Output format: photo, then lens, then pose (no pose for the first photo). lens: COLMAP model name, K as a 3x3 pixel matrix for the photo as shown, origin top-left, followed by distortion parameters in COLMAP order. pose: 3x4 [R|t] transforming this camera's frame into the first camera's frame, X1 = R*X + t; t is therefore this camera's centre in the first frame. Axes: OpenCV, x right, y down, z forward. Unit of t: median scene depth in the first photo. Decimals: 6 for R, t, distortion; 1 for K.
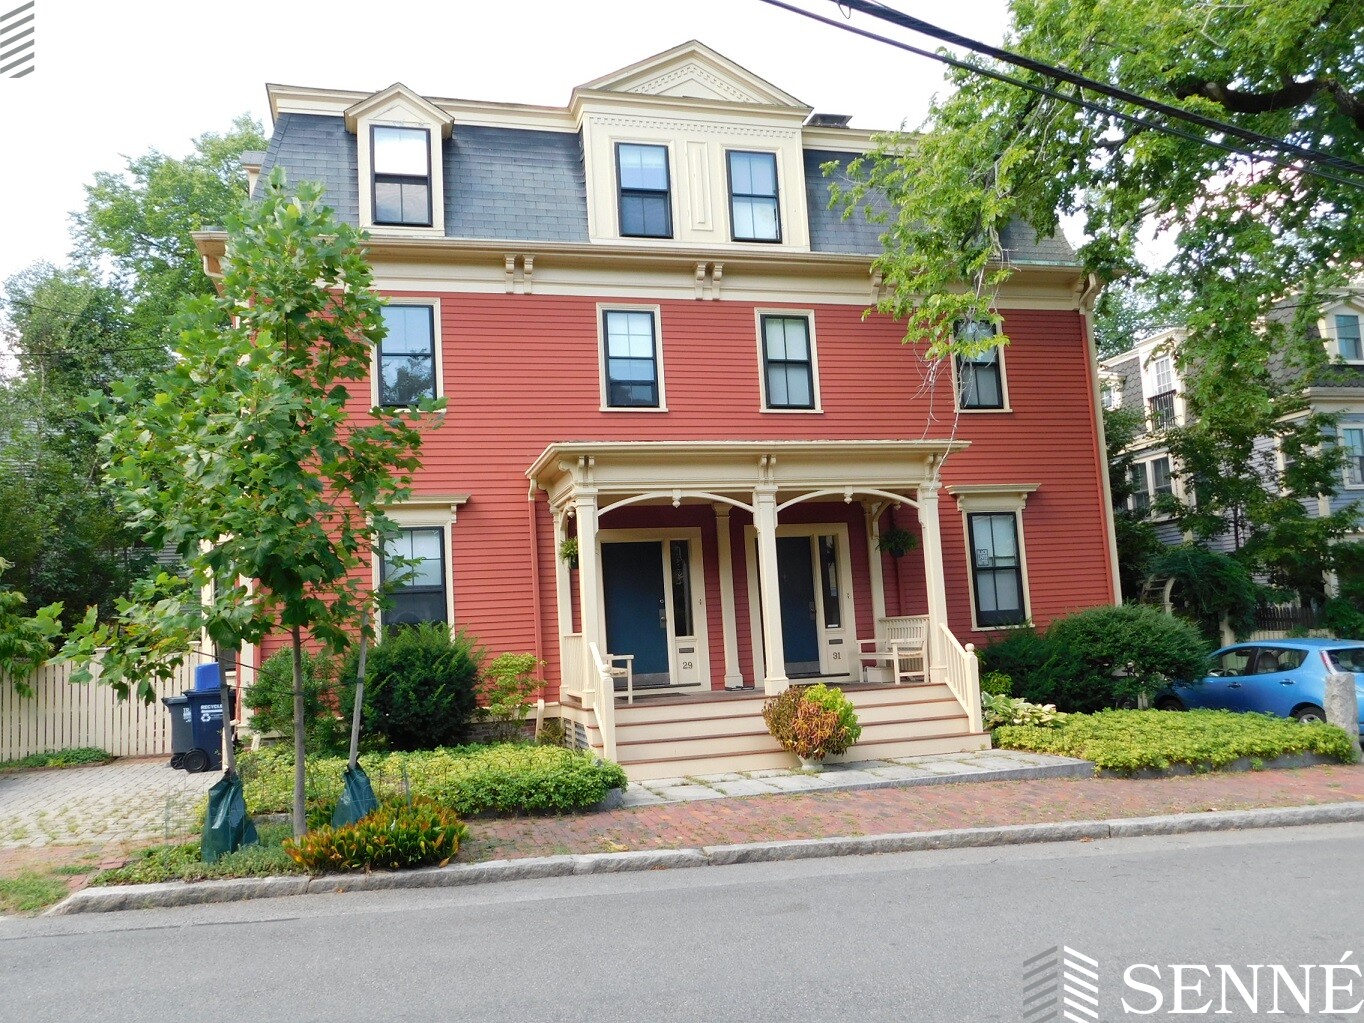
lens RADIAL K [[1097.0, 0, 681.9], [0, 1097.0, 517.3], [0, 0, 1]] dist [0.002684, -0.010672]
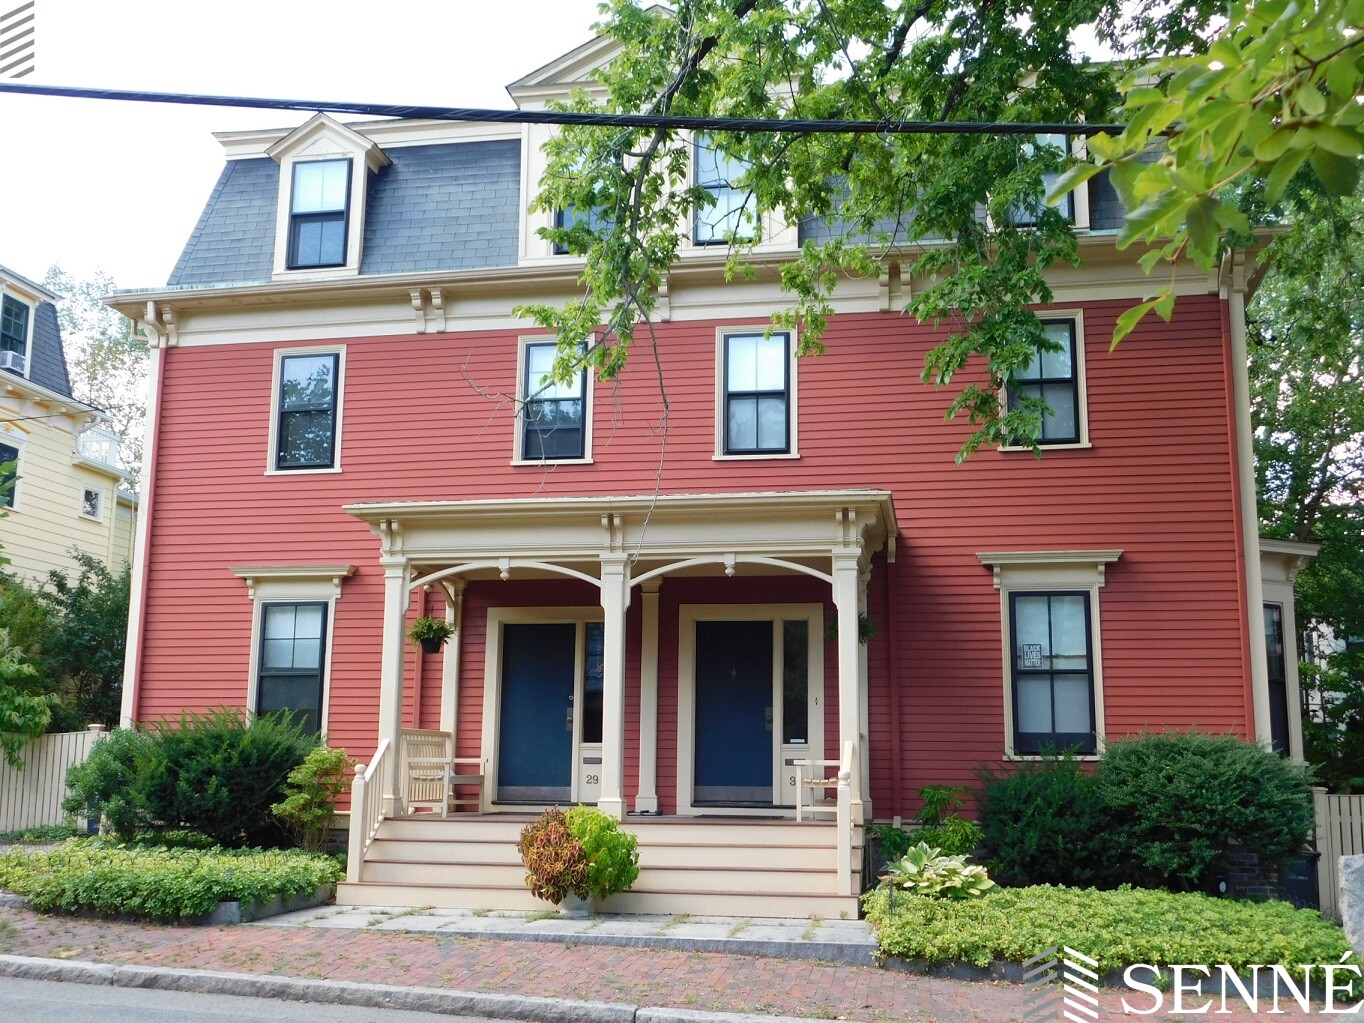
lens RADIAL K [[1442.6, 0, 681.8], [0, 1442.6, 506.1], [0, 0, 1]] dist [0.008729, 0.000000]
pose [[0.896567, -0.018271, -0.442532, 0.531176], [-0.009982, 0.998061, -0.061431, 0.000303], [0.442796, 0.059494, 0.894646, 0.079465]]
